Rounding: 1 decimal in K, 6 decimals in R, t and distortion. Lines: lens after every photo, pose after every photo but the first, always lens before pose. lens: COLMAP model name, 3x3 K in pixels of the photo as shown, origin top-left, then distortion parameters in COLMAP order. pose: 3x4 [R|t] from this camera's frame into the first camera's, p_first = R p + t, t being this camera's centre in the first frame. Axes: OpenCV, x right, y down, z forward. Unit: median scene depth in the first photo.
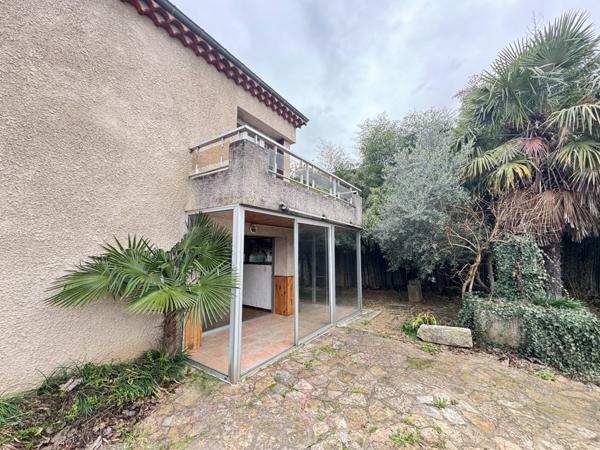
lens RADIAL K [[237.6, 0, 300.0], [0, 237.6, 225.0], [0, 0, 1]] dist [0.001776, 0.000011]
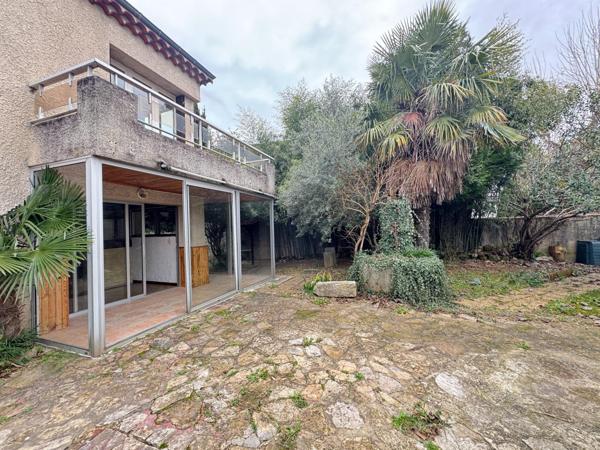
lens RADIAL K [[237.6, 0, 300.0], [0, 237.6, 225.0], [0, 0, 1]] dist [0.001776, 0.000011]
pose [[0.971721, -0.026326, 0.234658, 0.212390], [0.005454, 0.996003, 0.089153, 0.071840], [-0.236067, -0.085352, 0.967981, -0.010515]]
